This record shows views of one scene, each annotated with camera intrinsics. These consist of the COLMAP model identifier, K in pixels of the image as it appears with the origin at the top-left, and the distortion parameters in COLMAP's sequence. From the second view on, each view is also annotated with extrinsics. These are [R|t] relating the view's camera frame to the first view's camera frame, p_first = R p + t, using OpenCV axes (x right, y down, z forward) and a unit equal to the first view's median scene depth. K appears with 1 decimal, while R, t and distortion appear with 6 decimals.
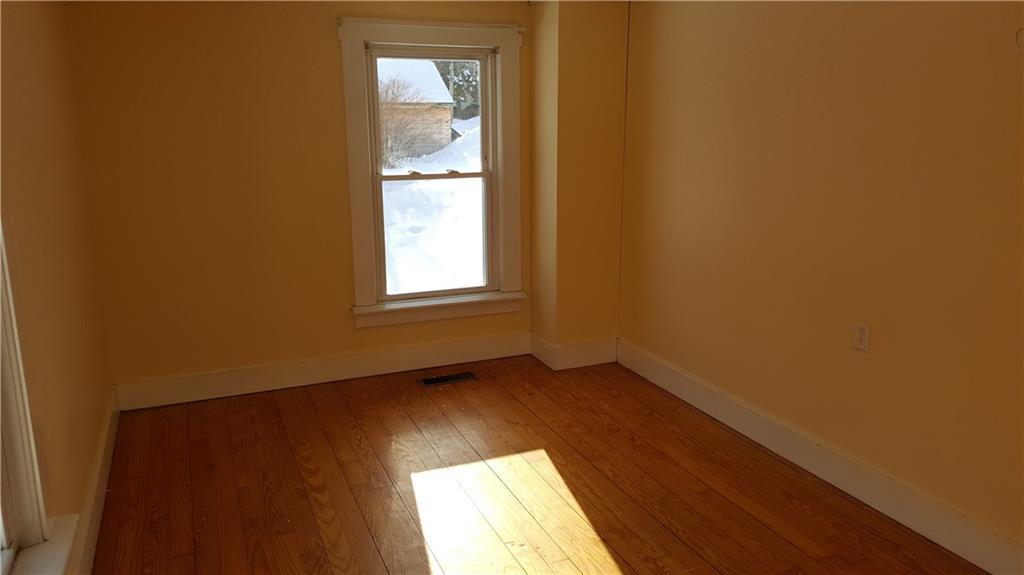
lens RADIAL K [[764.0, 0, 512.0], [0, 764.0, 287.5], [0, 0, 1]] dist [0.237781, -0.223771]
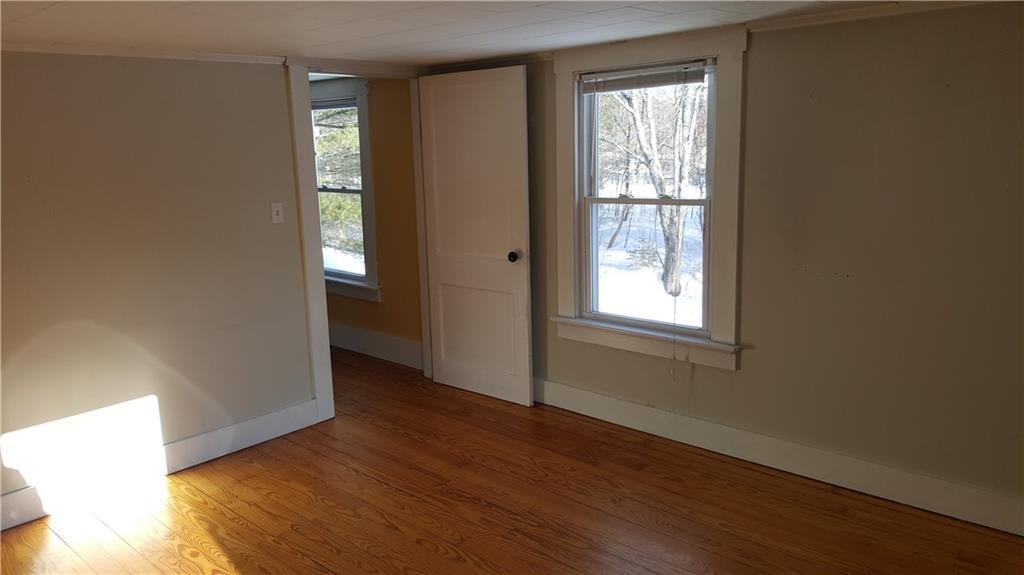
lens RADIAL K [[764.0, 0, 512.0], [0, 764.0, 287.5], [0, 0, 1]] dist [0.237781, -0.223771]
pose [[0.398004, 0.160387, -0.903255, 0.741552], [-0.182360, 0.978781, 0.093444, -0.102968], [0.899076, 0.127527, 0.418807, 0.482790]]
